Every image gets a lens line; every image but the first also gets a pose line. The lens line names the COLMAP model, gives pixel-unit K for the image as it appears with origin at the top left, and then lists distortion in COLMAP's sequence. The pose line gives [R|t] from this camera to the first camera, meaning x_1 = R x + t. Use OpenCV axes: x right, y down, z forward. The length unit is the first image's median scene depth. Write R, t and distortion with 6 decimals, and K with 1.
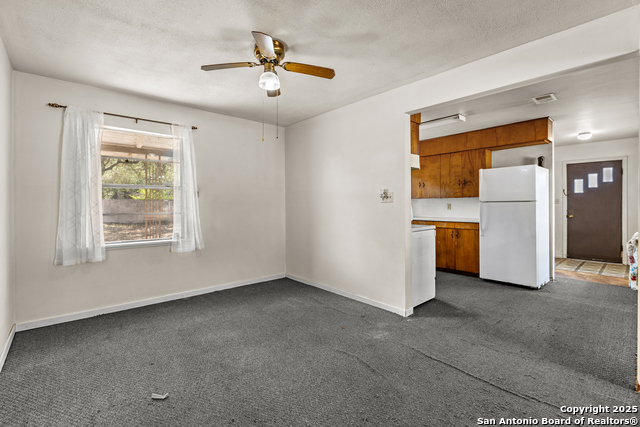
lens RADIAL K [[287.2, 0, 317.3], [0, 287.2, 207.1], [0, 0, 1]] dist [-0.000061, -0.000388]
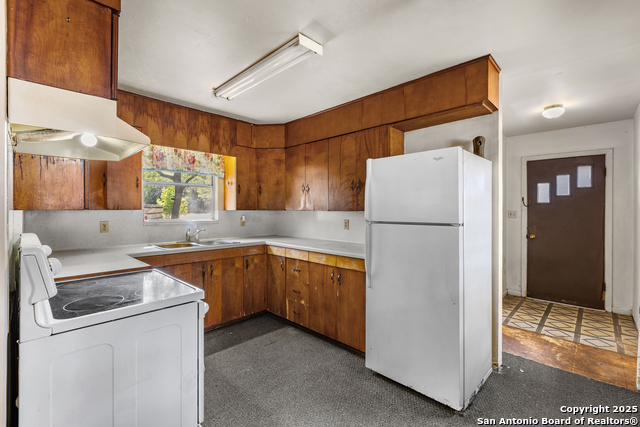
lens RADIAL K [[296.2, 0, 309.7], [0, 296.2, 212.1], [0, 0, 1]] dist [0.000596, 0.000204]
pose [[0.997249, 0.004524, 0.073992, 0.405561], [-0.004479, 0.999990, -0.000782, -0.032943], [-0.073995, 0.000448, 0.997259, 0.451262]]
